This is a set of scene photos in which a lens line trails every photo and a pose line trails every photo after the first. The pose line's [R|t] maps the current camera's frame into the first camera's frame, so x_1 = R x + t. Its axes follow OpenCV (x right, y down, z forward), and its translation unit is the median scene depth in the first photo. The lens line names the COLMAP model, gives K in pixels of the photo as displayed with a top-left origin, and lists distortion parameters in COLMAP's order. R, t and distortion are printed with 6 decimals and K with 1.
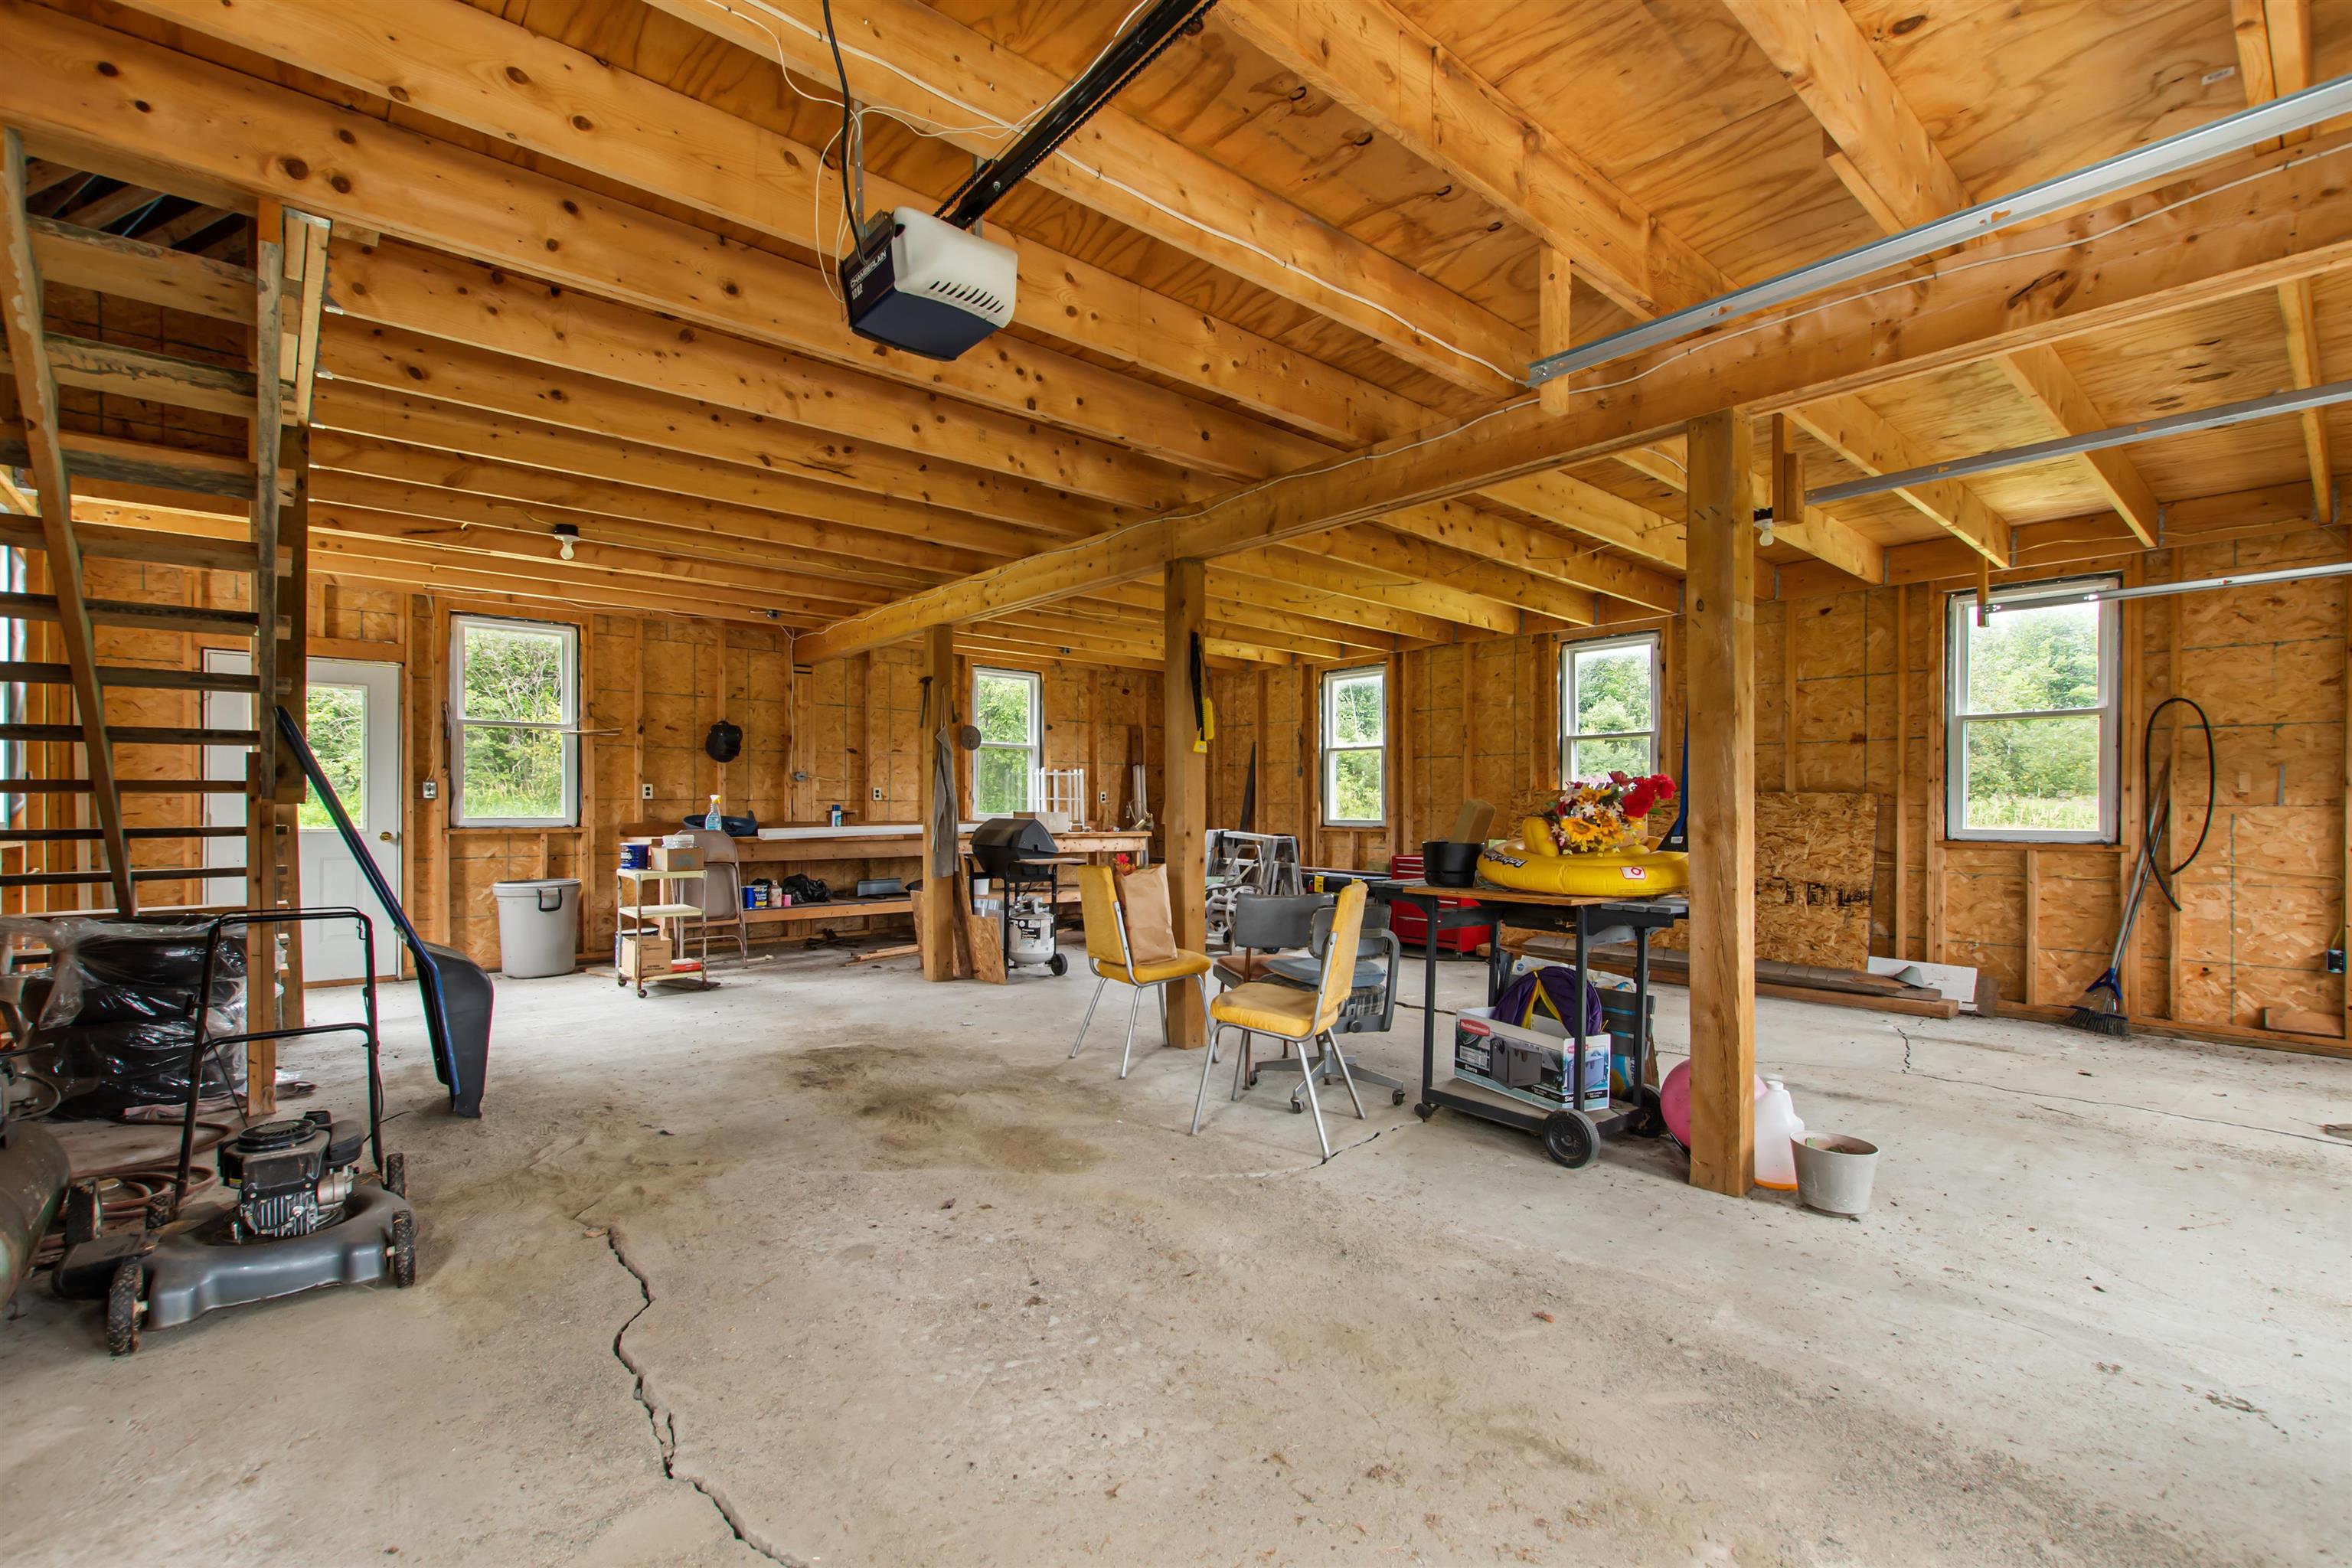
lens RADIAL K [[1023.9, 0, 1172.0], [0, 1023.9, 795.7], [0, 0, 1]] dist [0.001815, 0.000060]
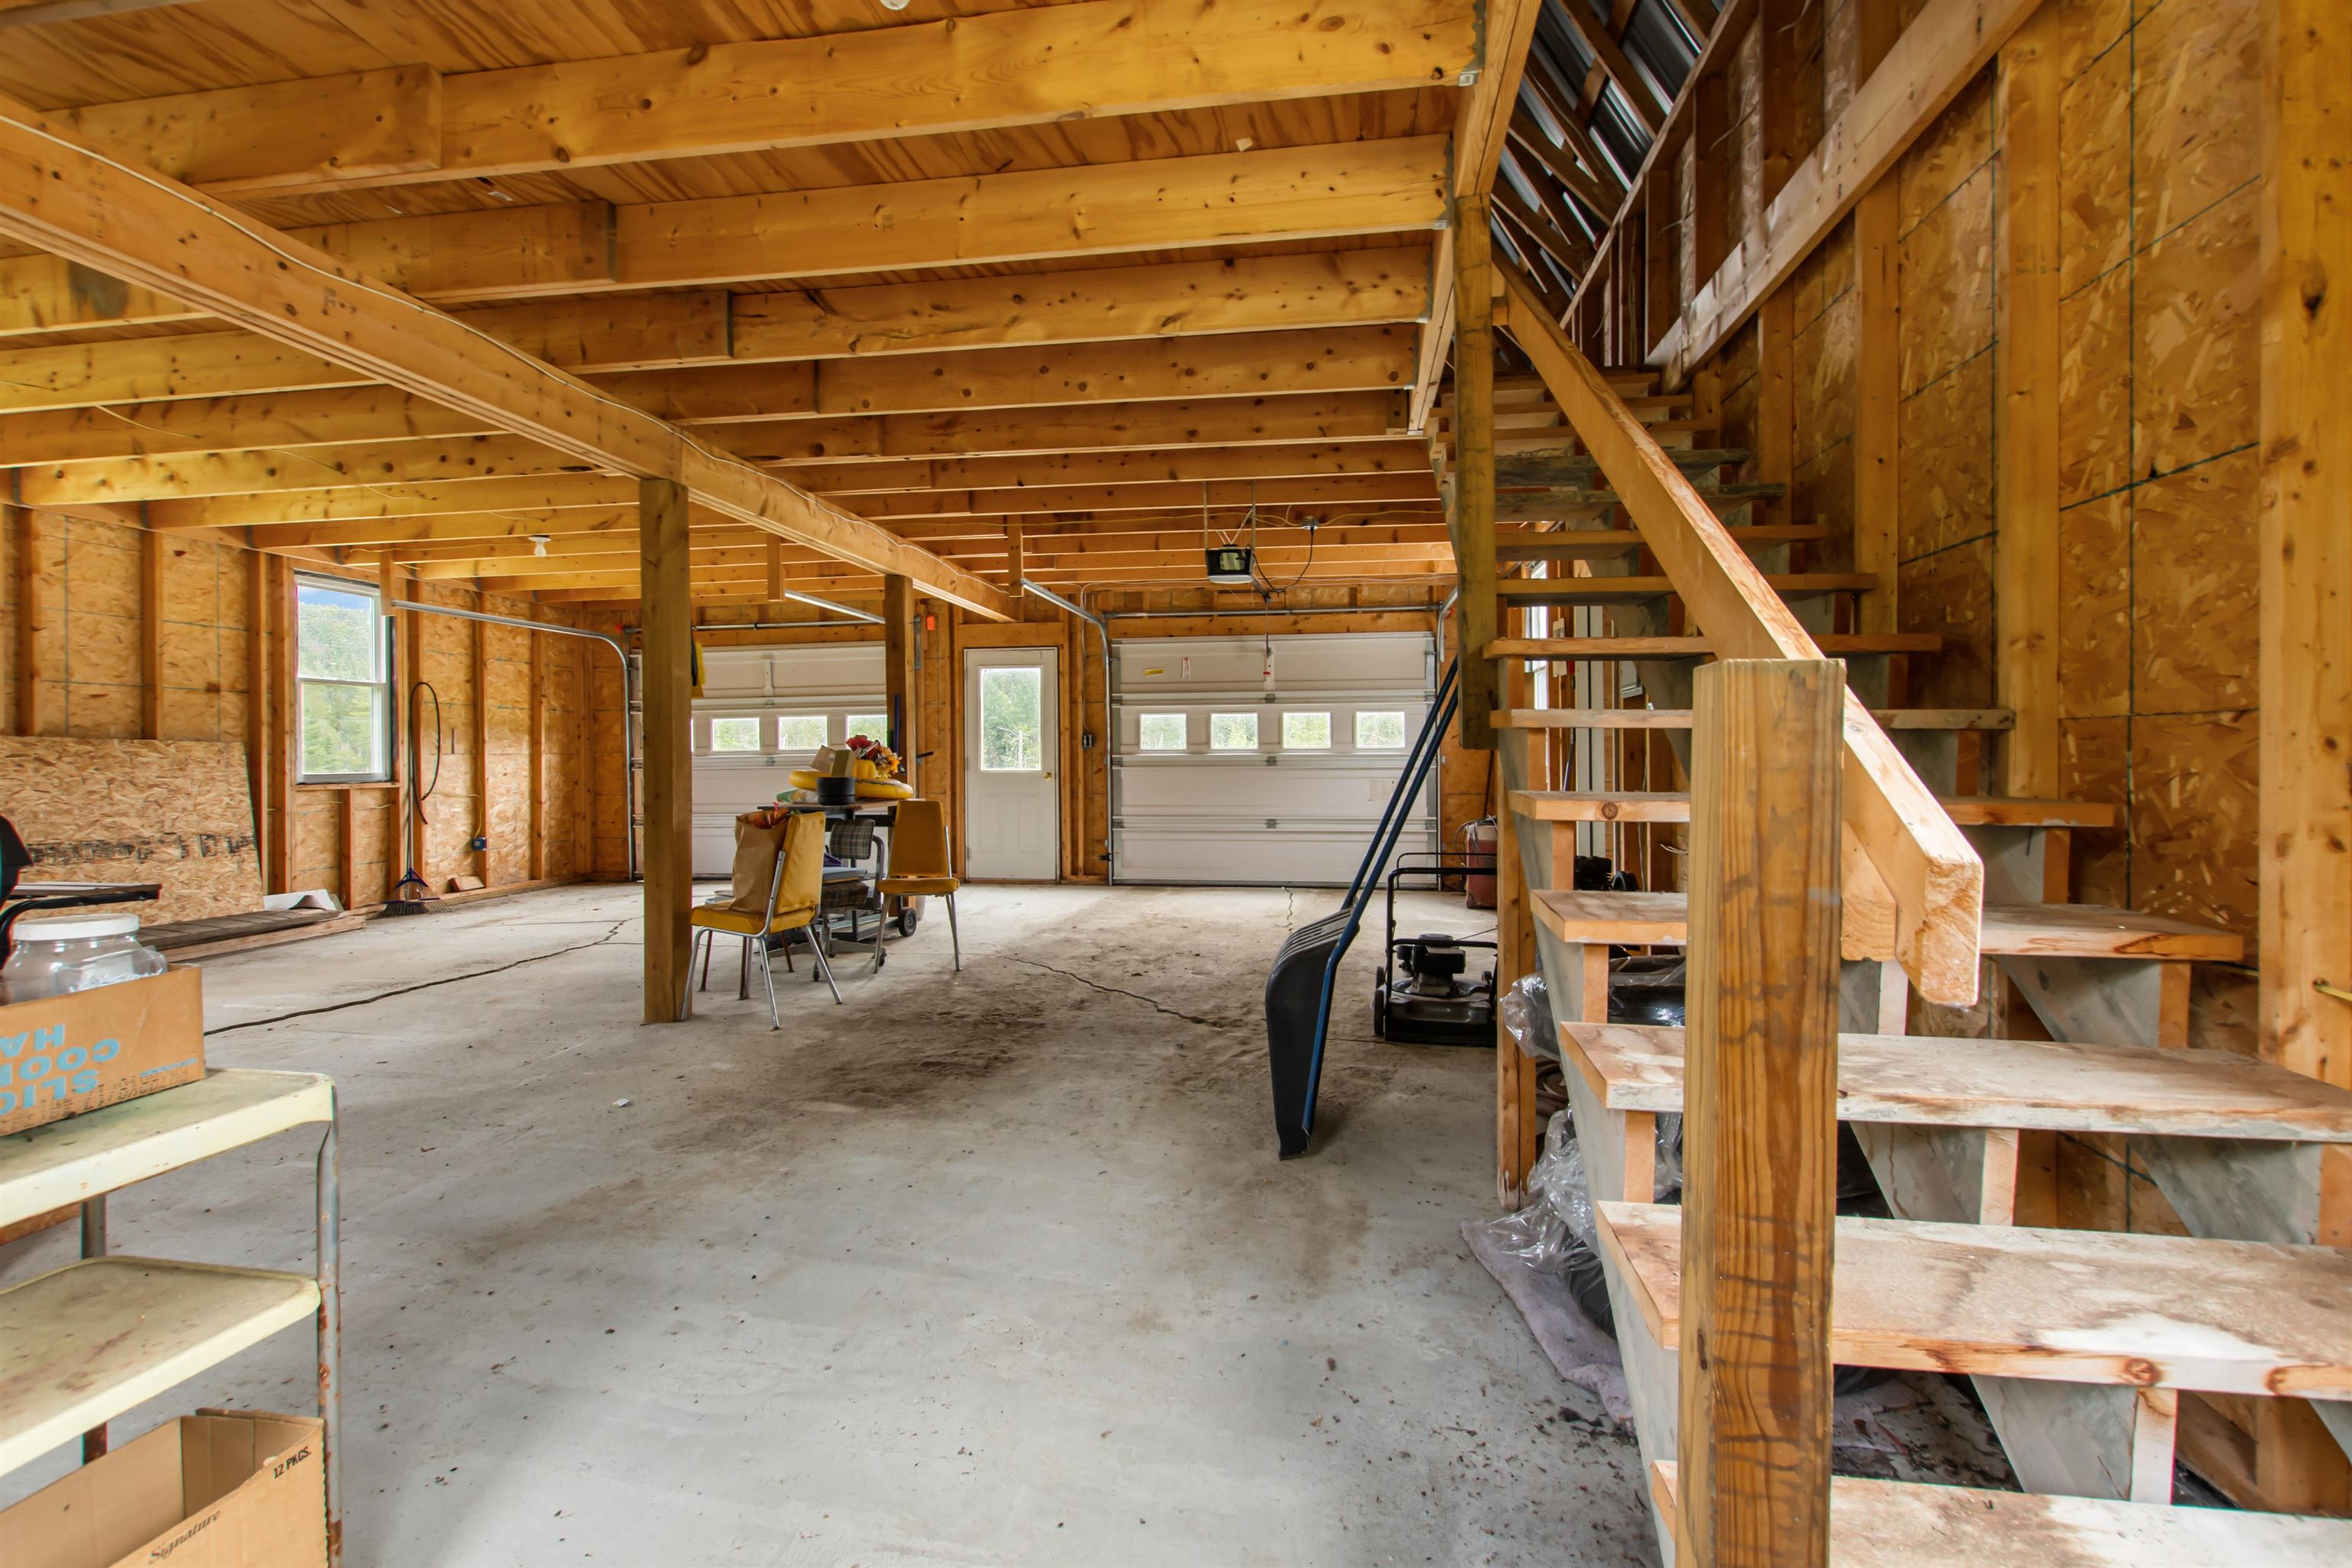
lens RADIAL K [[1023.9, 0, 1182.5], [0, 1023.9, 768.5], [0, 0, 1]] dist [0.001815, 0.000060]
pose [[-0.638629, -0.013861, 0.769390, -0.830697], [-0.001950, 0.999864, 0.016394, 0.005952], [-0.769512, 0.008969, -0.638569, 1.051161]]
